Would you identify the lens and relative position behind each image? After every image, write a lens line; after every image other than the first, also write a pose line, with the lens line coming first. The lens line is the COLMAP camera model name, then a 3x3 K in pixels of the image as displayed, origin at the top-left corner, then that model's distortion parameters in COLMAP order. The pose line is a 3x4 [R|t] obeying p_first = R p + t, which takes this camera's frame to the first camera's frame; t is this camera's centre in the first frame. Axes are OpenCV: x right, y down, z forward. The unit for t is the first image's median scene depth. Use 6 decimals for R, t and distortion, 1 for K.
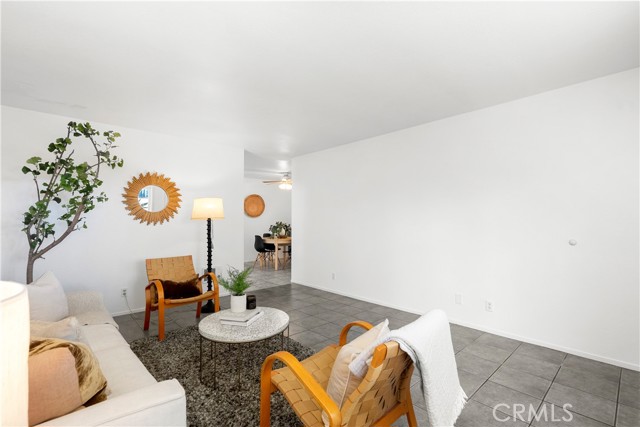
lens RADIAL K [[293.0, 0, 322.0], [0, 293.0, 216.0], [0, 0, 1]] dist [-0.020922, -0.000190]
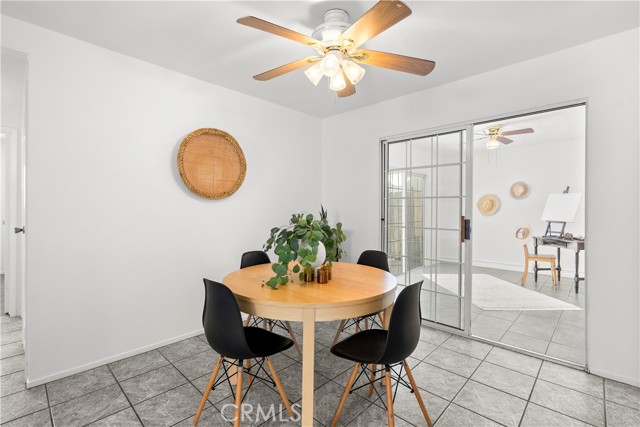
lens RADIAL K [[293.0, 0, 317.7], [0, 293.0, 211.3], [0, 0, 1]] dist [-0.020922, -0.000190]
pose [[0.997860, 0.012915, 0.064103, -0.149357], [-0.013776, 0.999820, 0.013008, 0.013338], [-0.063923, -0.013863, 0.997859, 0.735393]]
